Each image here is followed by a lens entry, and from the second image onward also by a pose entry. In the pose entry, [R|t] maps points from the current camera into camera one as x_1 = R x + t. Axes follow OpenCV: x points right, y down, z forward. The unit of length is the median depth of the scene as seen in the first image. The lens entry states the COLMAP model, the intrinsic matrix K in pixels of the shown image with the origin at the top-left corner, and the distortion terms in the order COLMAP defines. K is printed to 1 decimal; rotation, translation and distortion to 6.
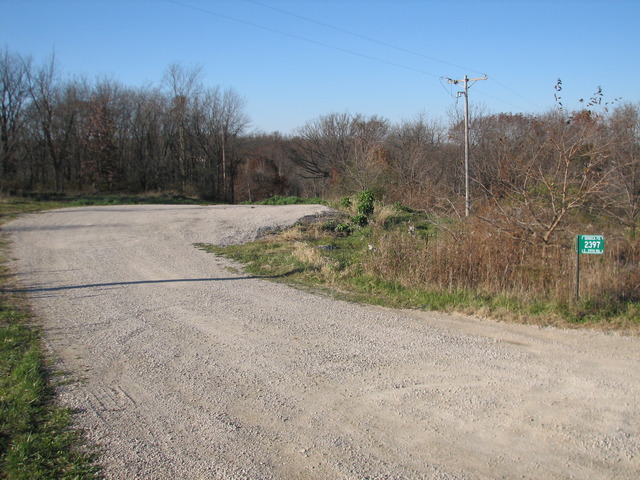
lens RADIAL K [[675.1, 0, 320.0], [0, 675.1, 240.0], [0, 0, 1]] dist [-0.212098, 0.326762]
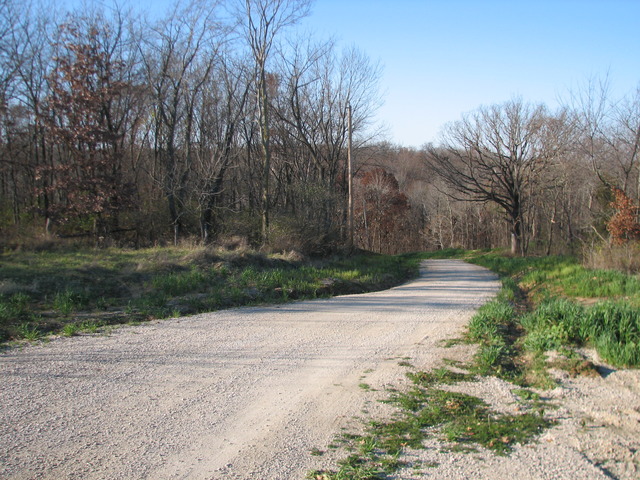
lens RADIAL K [[675.1, 0, 320.0], [0, 675.1, 240.0], [0, 0, 1]] dist [-0.212098, 0.326762]
pose [[0.990175, 0.024768, -0.137624, -0.072510], [-0.027538, 0.999454, -0.018263, -0.043730], [0.137096, 0.021874, 0.990316, 0.386369]]
